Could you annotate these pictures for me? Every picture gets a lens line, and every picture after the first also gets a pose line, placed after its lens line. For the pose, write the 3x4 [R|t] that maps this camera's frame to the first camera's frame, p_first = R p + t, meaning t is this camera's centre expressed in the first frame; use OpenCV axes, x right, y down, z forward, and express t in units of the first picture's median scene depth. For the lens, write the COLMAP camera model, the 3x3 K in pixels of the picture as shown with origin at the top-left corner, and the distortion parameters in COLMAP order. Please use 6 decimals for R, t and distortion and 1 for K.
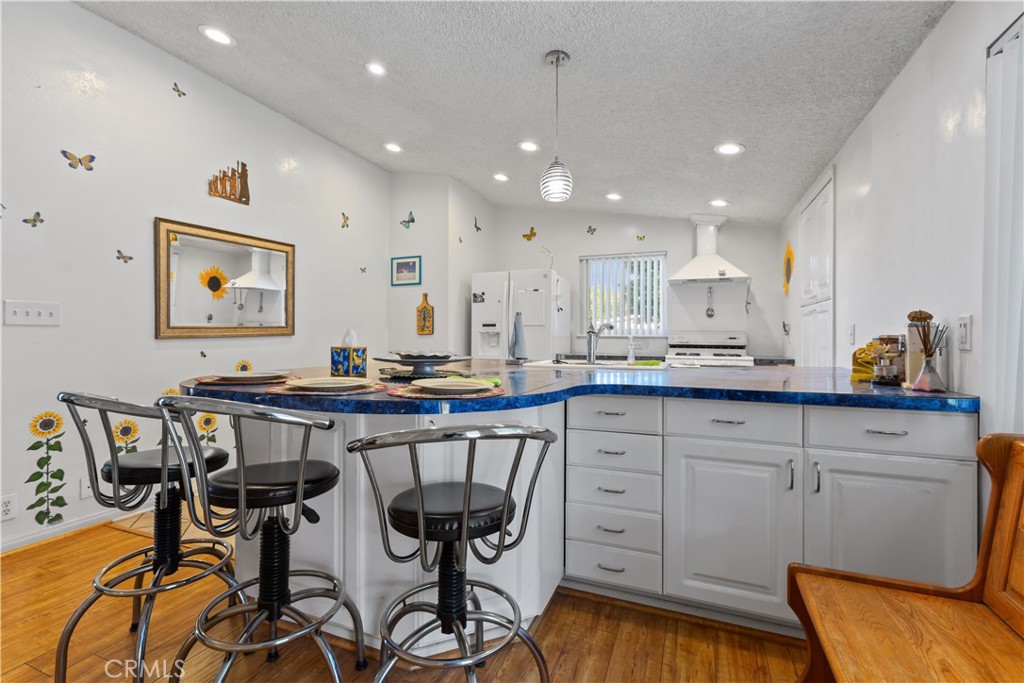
lens RADIAL K [[455.8, 0, 507.3], [0, 455.8, 339.9], [0, 0, 1]] dist [-0.001239, -0.000692]
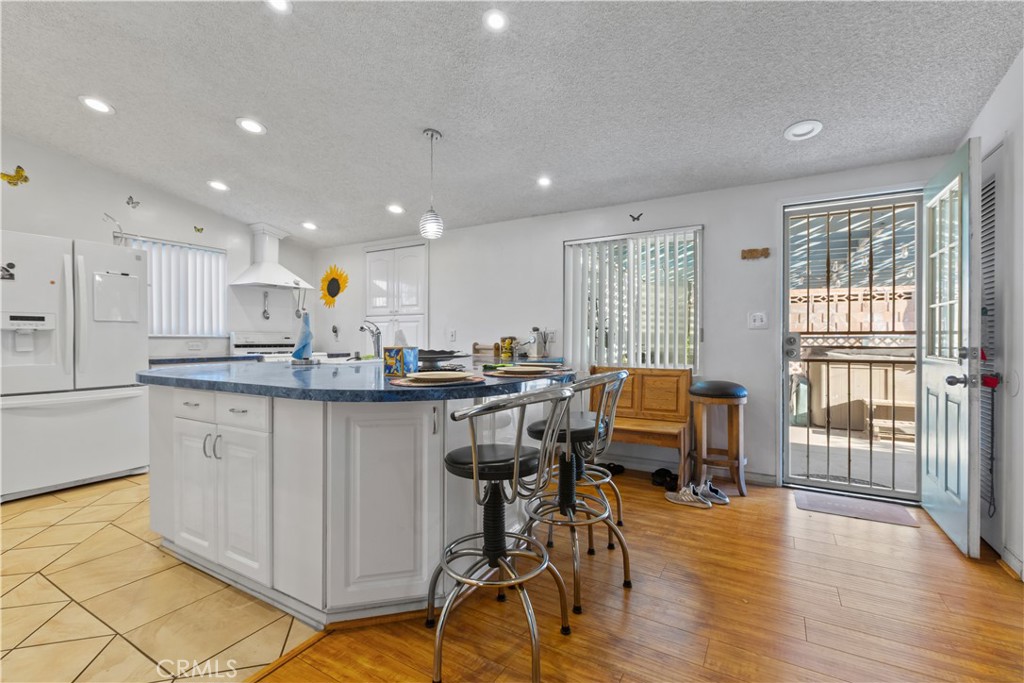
lens RADIAL K [[455.8, 0, 509.1], [0, 455.8, 339.5], [0, 0, 1]] dist [-0.001239, -0.000692]
pose [[0.137876, -0.005943, 0.990432, -0.578956], [0.006978, 0.999963, 0.005029, -0.002155], [-0.990425, 0.006218, 0.137912, 0.275027]]
